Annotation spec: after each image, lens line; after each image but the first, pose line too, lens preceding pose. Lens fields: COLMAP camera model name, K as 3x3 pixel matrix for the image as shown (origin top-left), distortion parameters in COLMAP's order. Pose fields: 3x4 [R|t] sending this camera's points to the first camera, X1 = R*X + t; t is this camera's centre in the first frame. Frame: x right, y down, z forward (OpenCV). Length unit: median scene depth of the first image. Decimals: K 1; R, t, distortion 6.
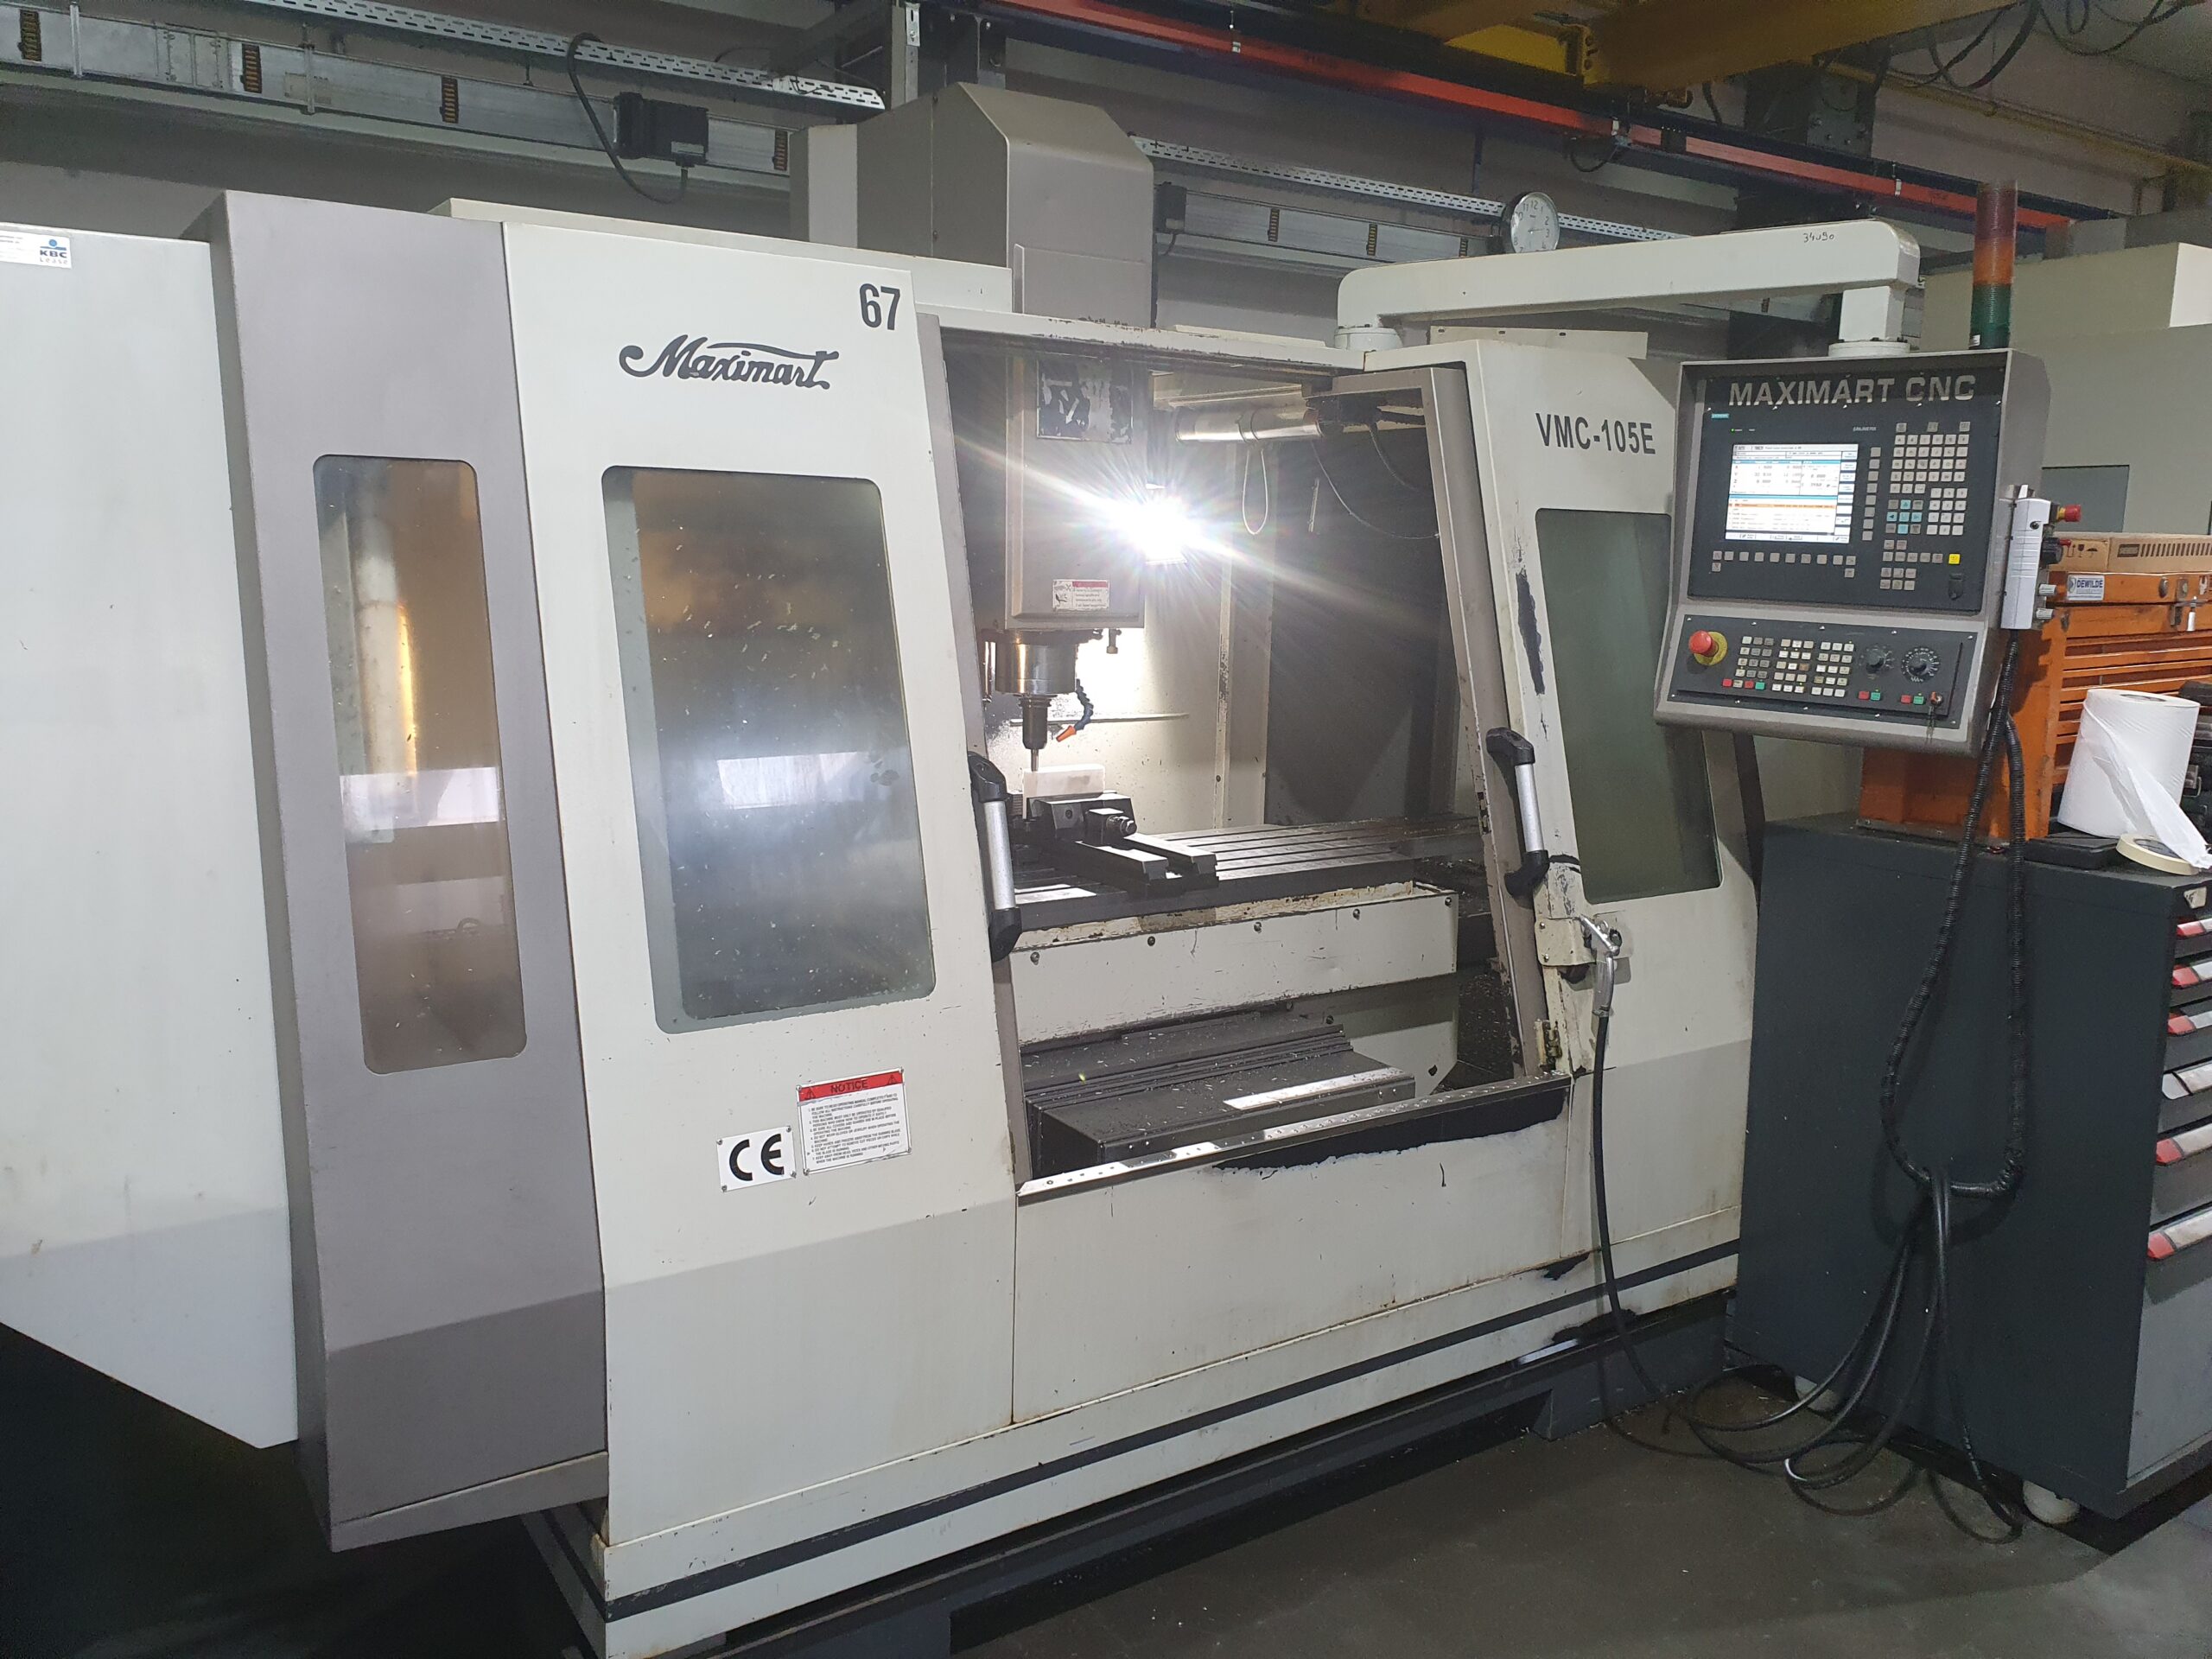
lens RADIAL K [[1705.8, 0, 1107.7], [0, 1705.8, 791.8], [0, 0, 1]] dist [0.002910, 0.003421]
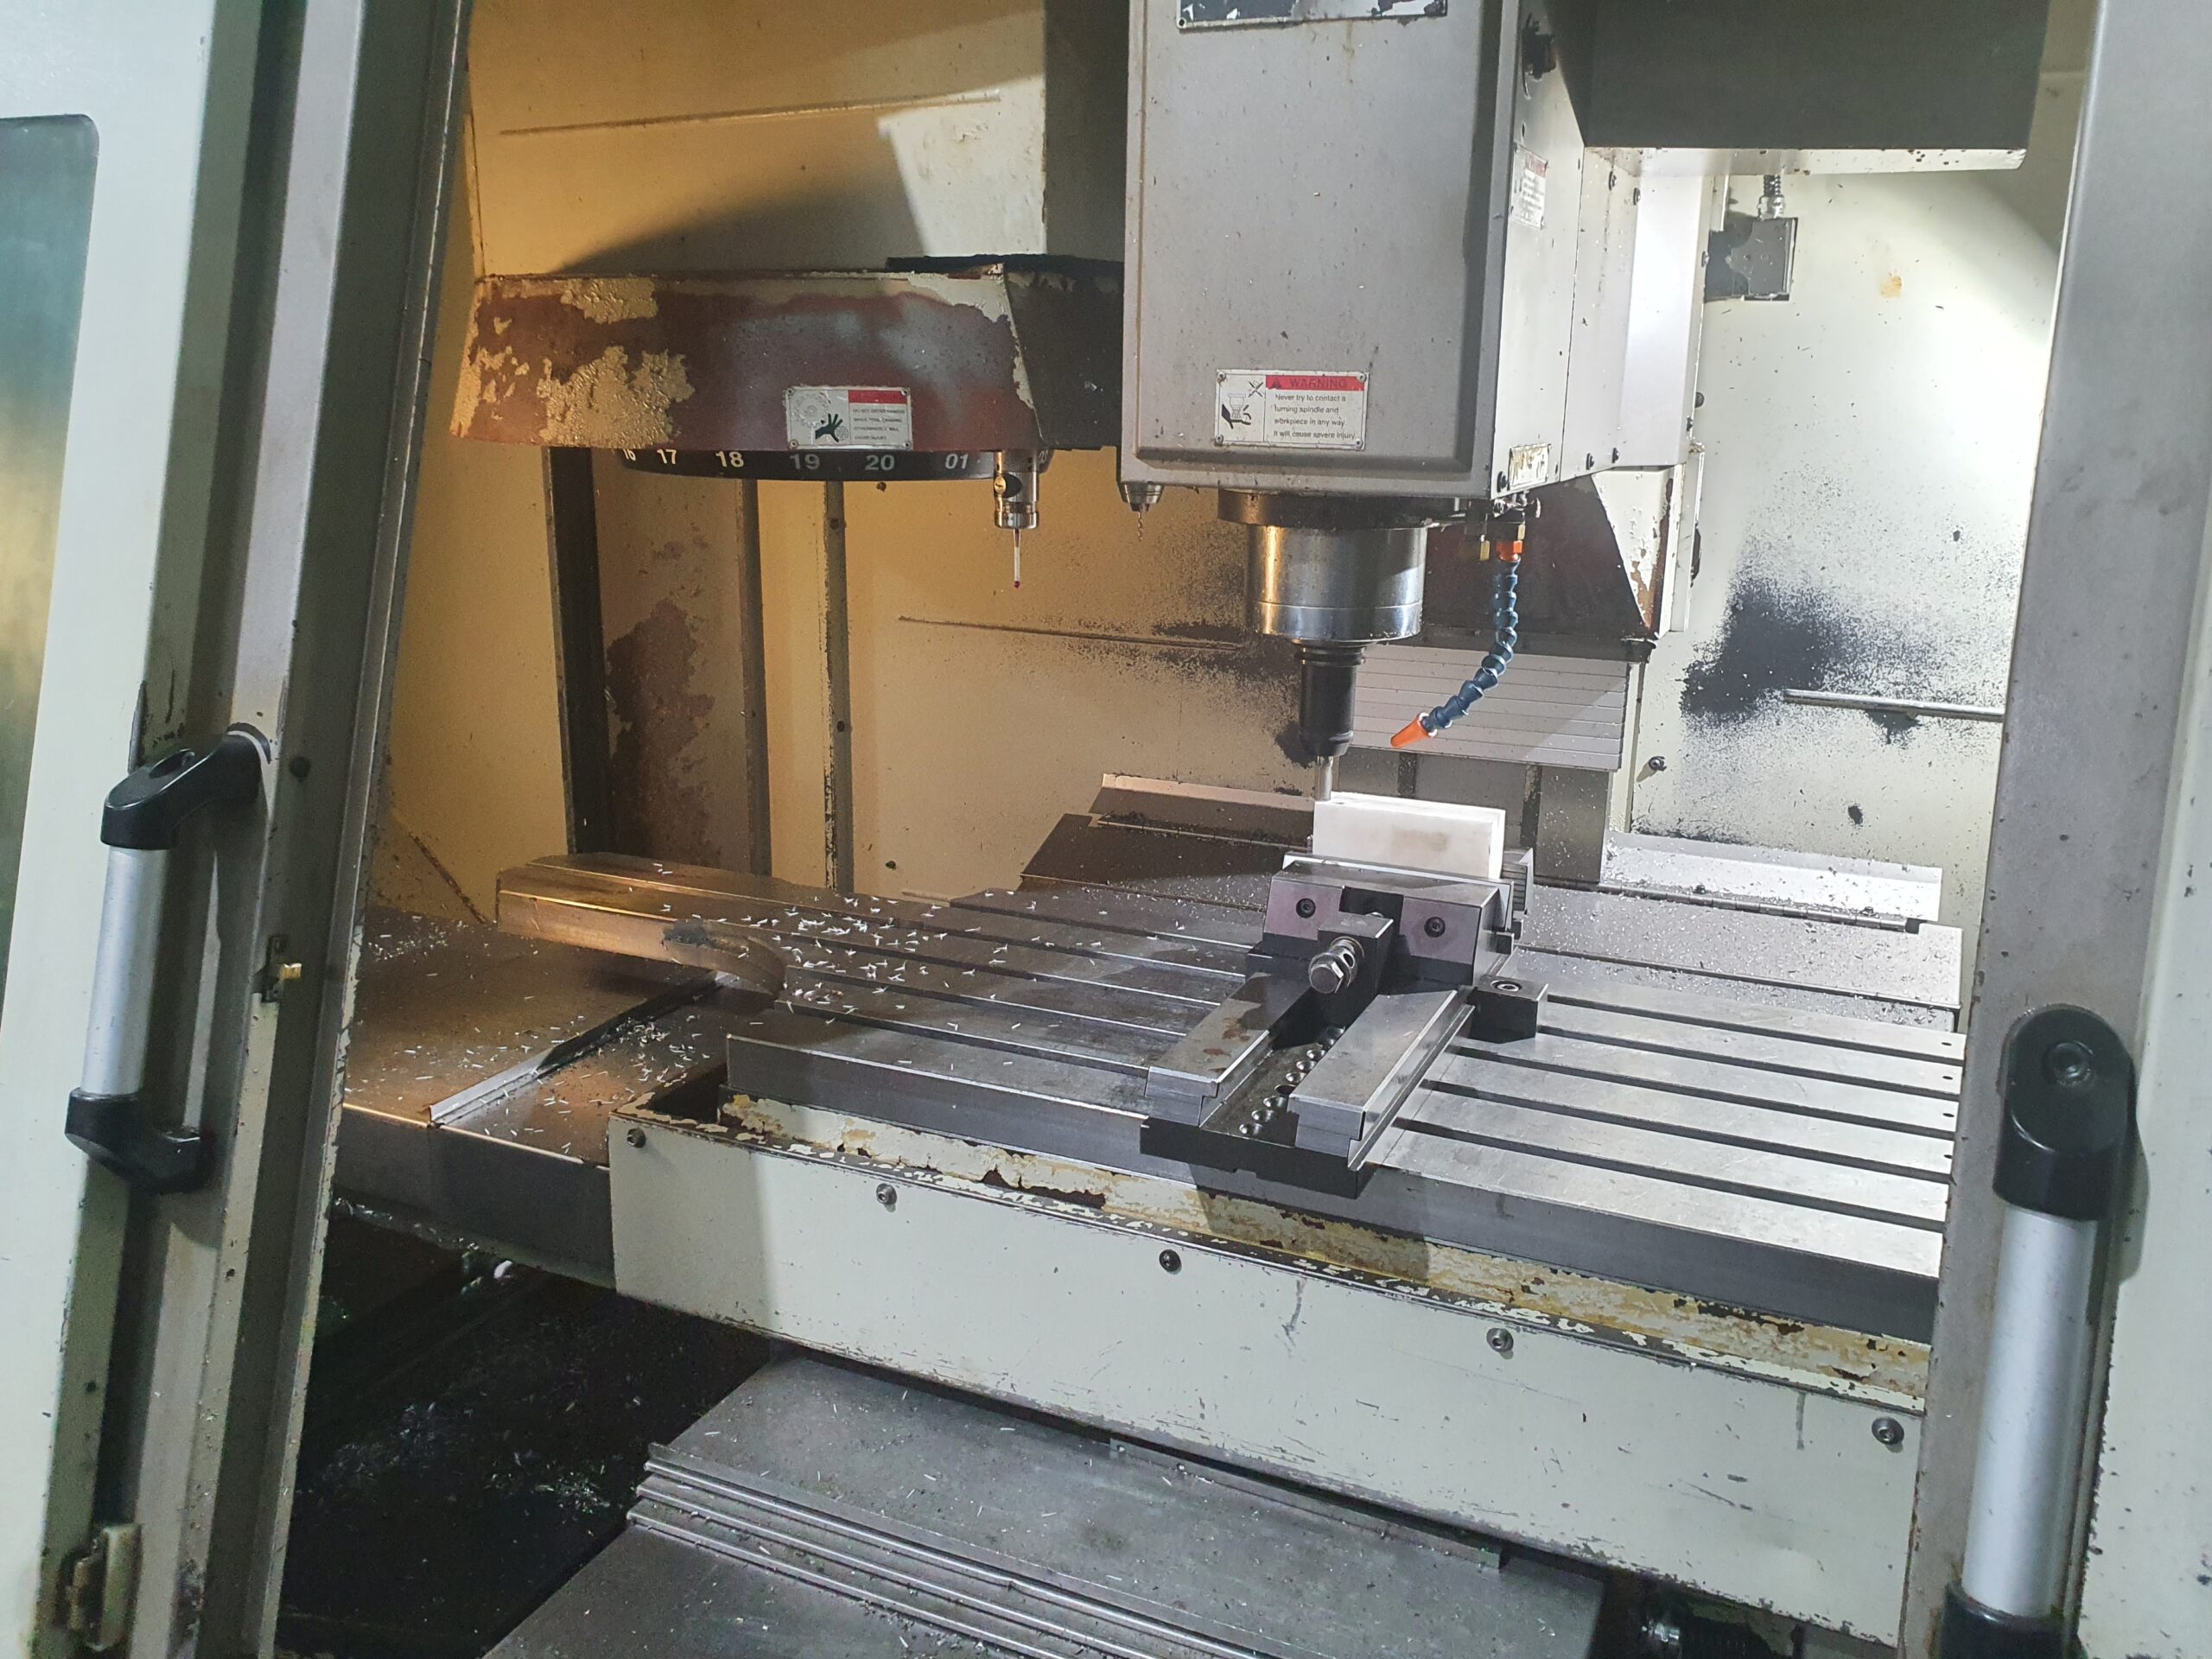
lens RADIAL K [[1722.1, 0, 1109.4], [0, 1722.1, 789.6], [0, 0, 1]] dist [0.102893, -0.185569]
pose [[0.537036, 0.187709, -0.822410, 0.358219], [-0.126287, 0.981831, 0.141629, -0.085397], [0.834053, 0.027800, 0.550984, 0.789683]]
